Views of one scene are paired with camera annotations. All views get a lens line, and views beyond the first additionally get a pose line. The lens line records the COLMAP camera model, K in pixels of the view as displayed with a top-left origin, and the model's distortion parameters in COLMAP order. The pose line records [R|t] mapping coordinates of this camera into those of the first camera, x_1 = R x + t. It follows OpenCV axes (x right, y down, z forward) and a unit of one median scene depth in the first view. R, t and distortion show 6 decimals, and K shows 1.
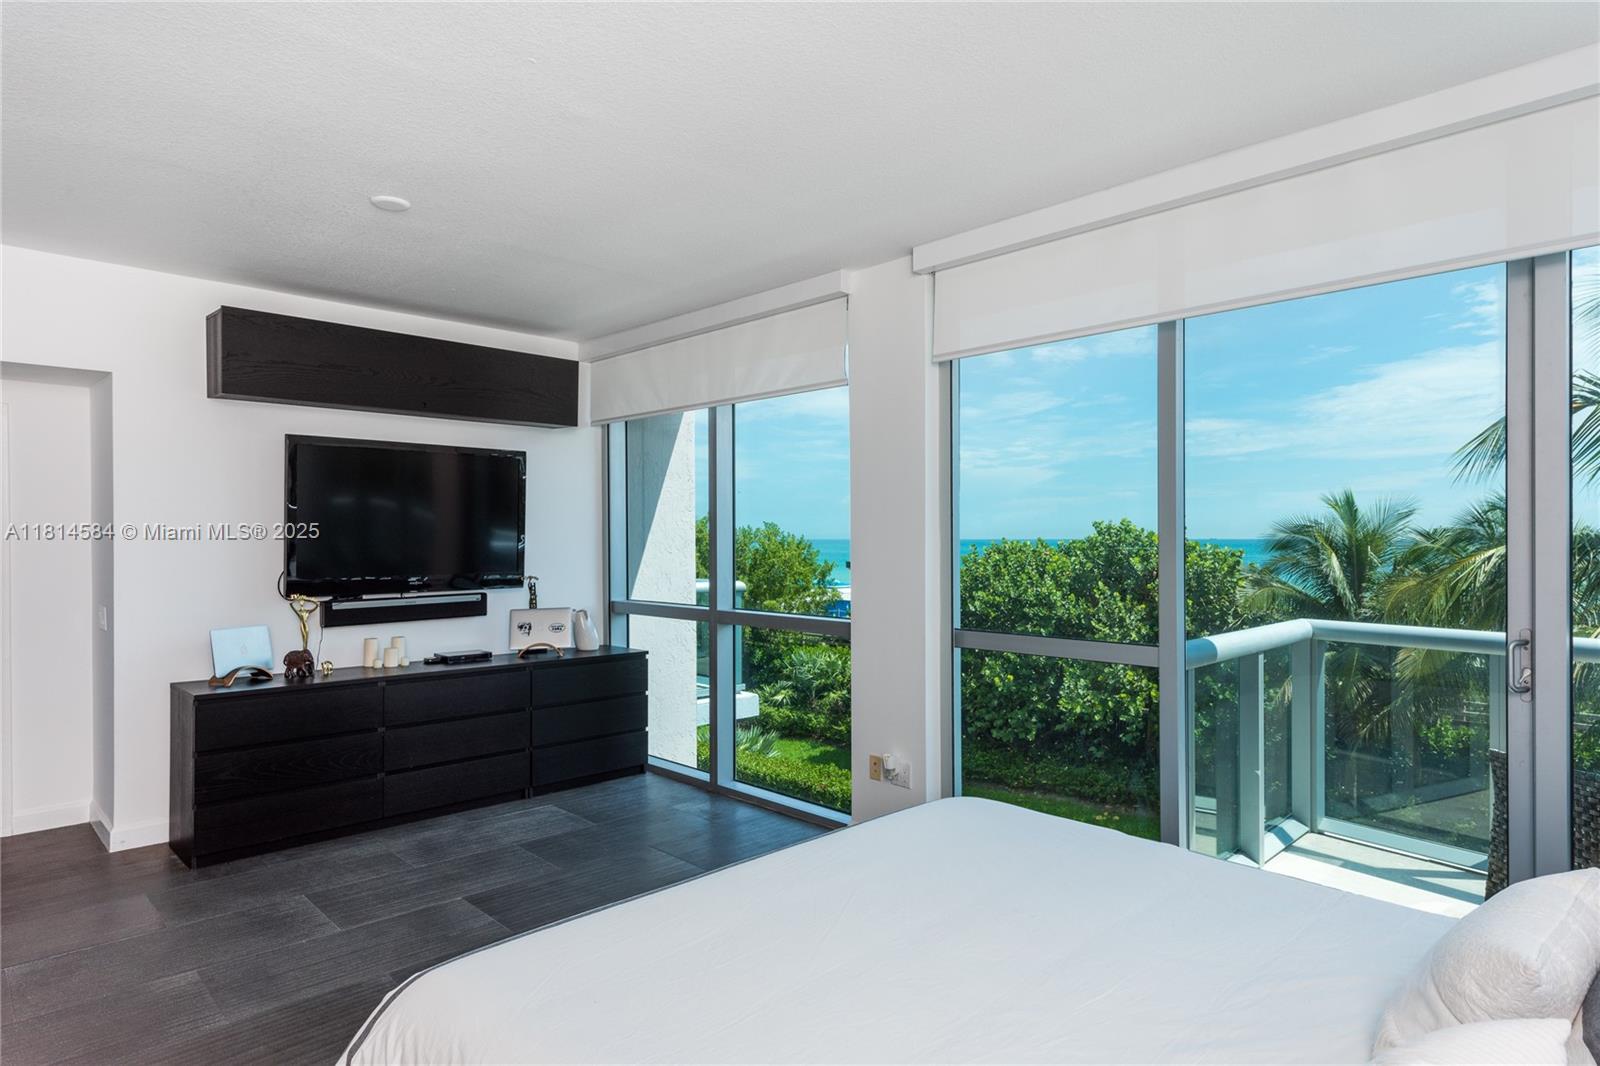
lens RADIAL K [[906.1, 0, 803.6], [0, 906.1, 533.8], [0, 0, 1]] dist [0.008308, 0.001294]
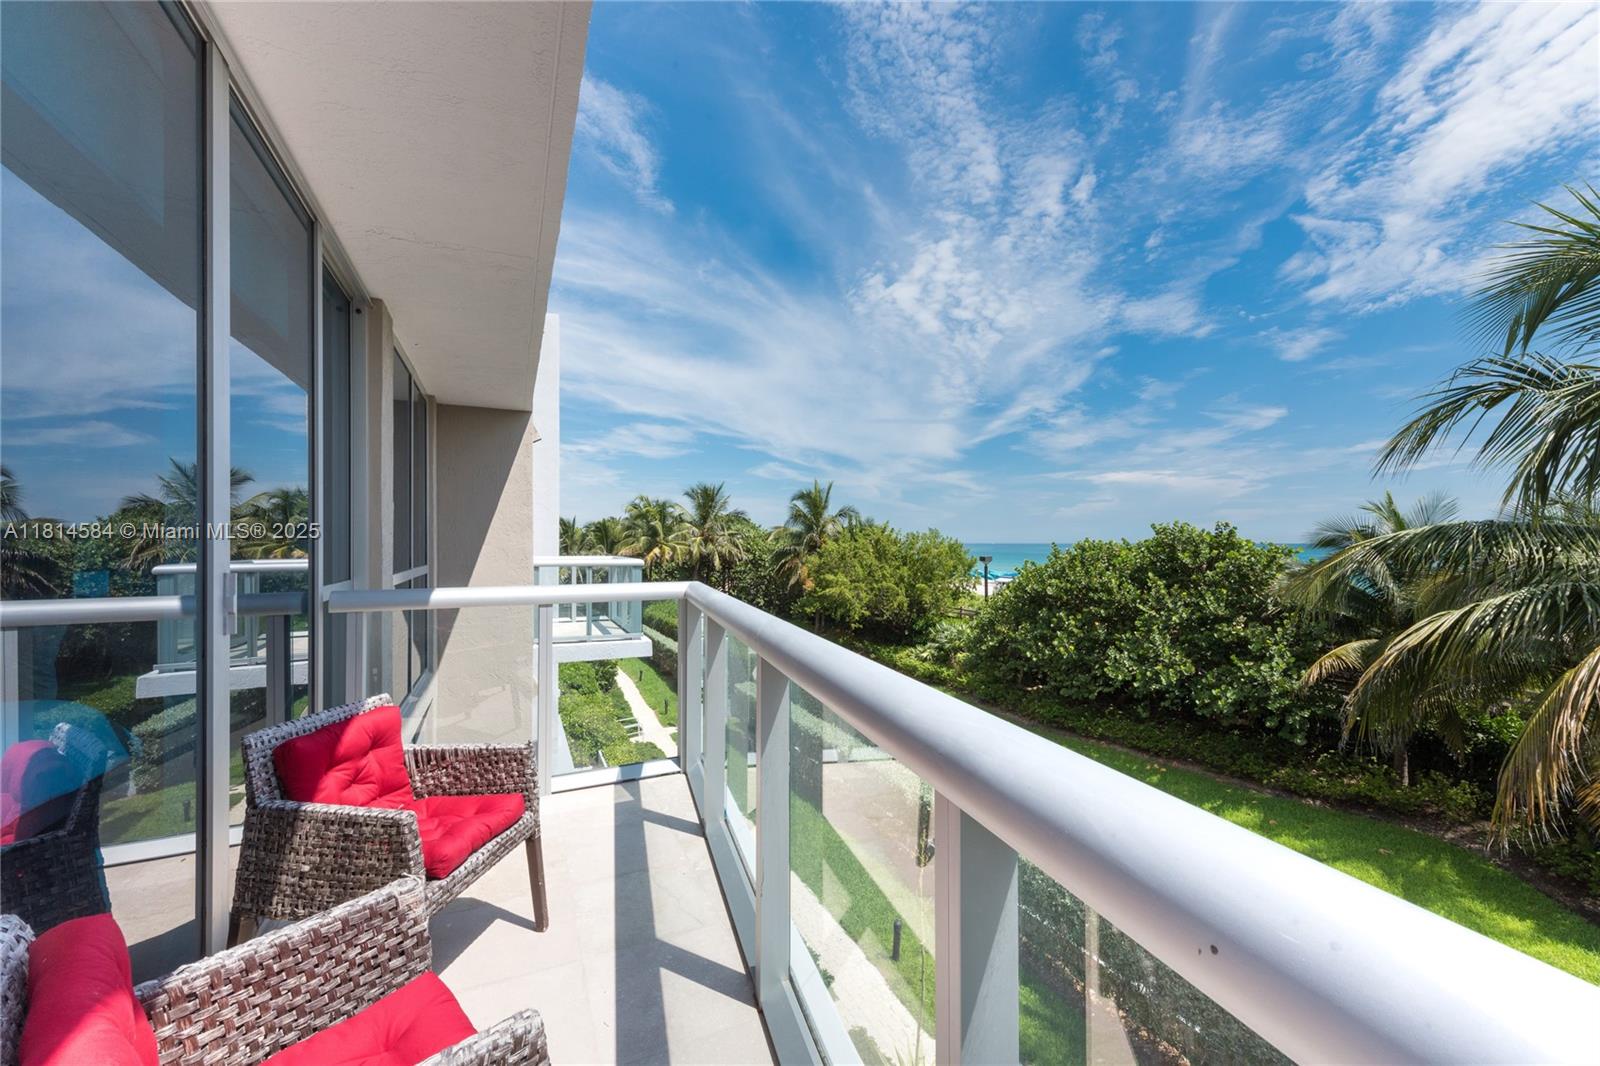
lens RADIAL K [[625.7, 0, 808.4], [0, 625.7, 527.3], [0, 0, 1]] dist [0.010510, -0.001129]
pose [[0.946920, -0.009477, -0.321330, 0.157116], [0.003291, 0.999799, -0.019787, 0.006517], [0.321452, 0.017679, 0.946761, 0.050854]]
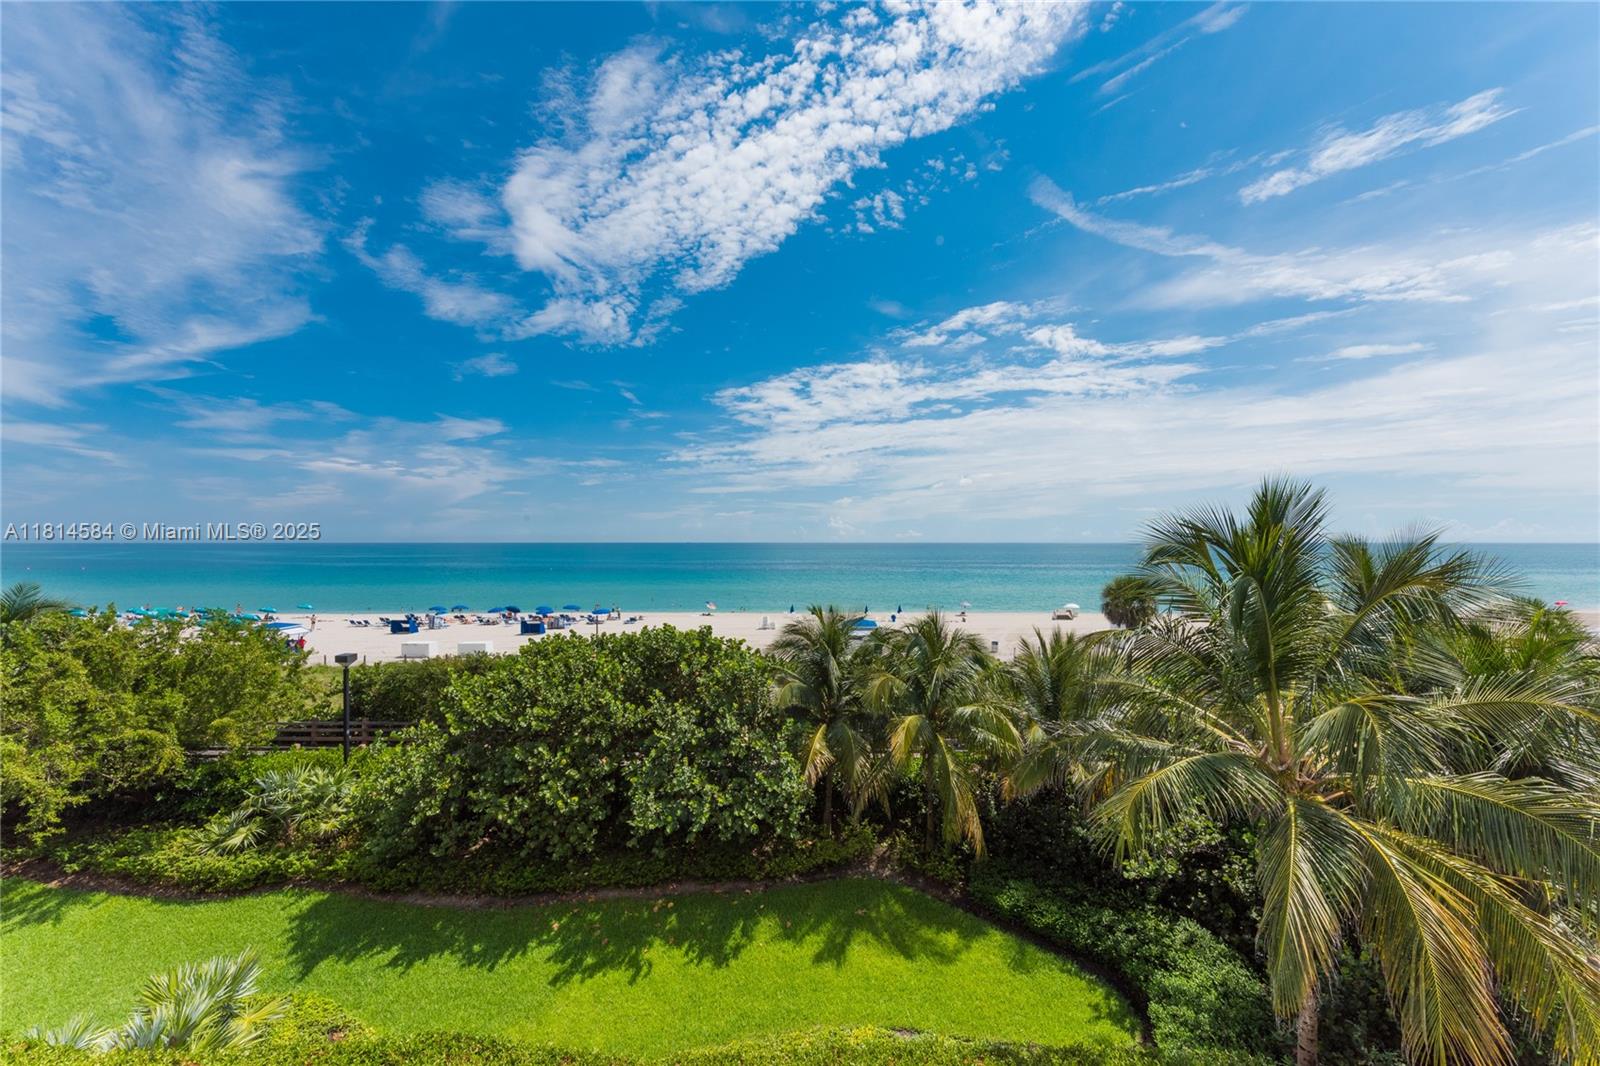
lens RADIAL K [[625.7, 0, 811.0], [0, 625.7, 519.0], [0, 0, 1]] dist [0.010510, -0.001129]
pose [[0.725227, 0.012235, 0.688401, -0.066072], [0.009248, 0.999579, -0.027509, -0.128890], [-0.688447, 0.026317, 0.724809, 0.290263]]
